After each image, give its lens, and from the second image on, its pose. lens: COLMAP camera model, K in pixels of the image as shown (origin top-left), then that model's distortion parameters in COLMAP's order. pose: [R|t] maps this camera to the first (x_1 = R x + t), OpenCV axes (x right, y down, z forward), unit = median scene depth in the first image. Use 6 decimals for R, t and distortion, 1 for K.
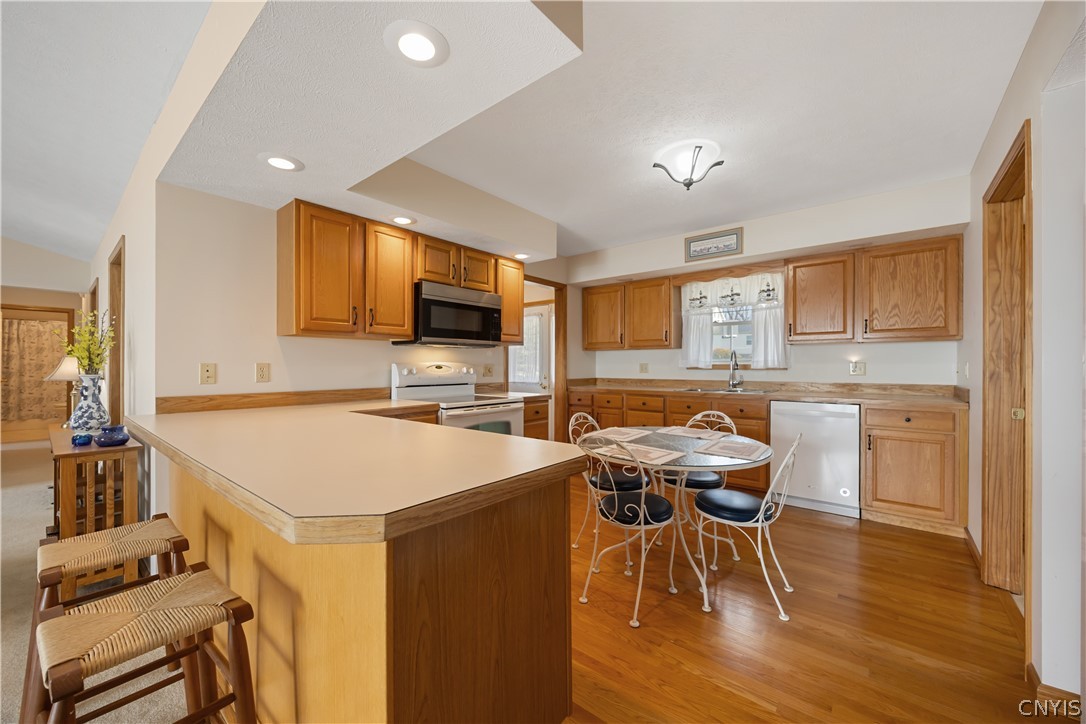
lens RADIAL K [[419.4, 0, 541.2], [0, 419.4, 363.2], [0, 0, 1]] dist [-0.007312, 0.000221]
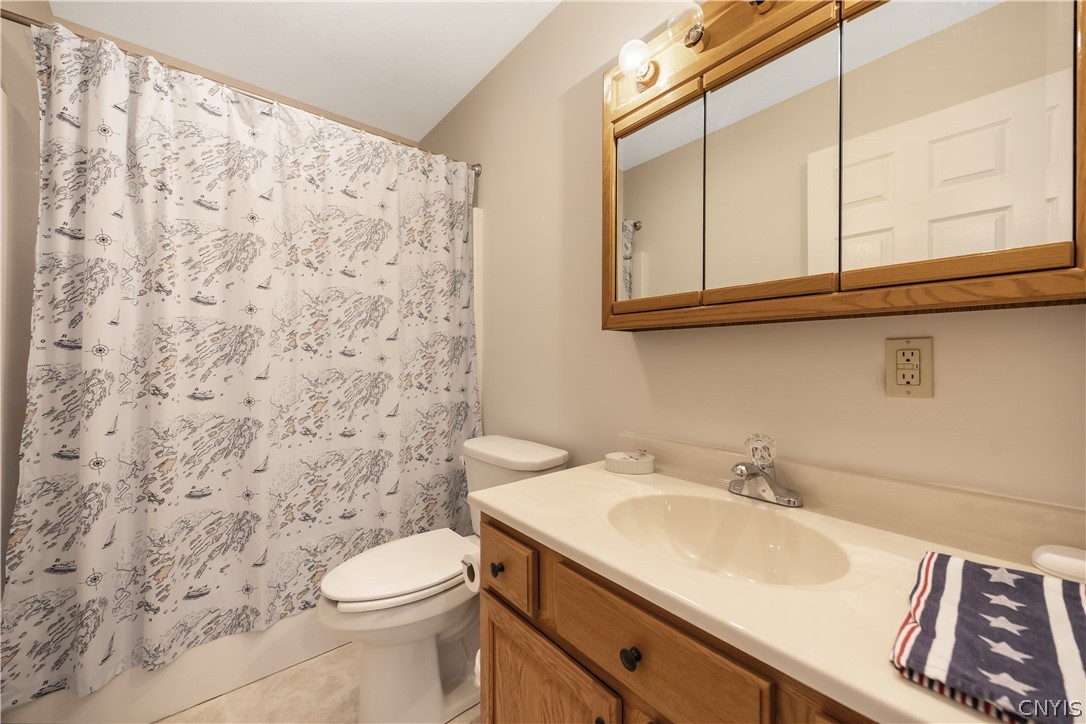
lens RADIAL K [[419.4, 0, 540.7], [0, 419.4, 358.9], [0, 0, 1]] dist [-0.007312, 0.000221]
pose [[0.989017, 0.001574, -0.147790, -1.068531], [-0.000760, 0.999984, 0.005565, 0.015154], [0.147797, -0.005392, 0.989003, 0.853824]]
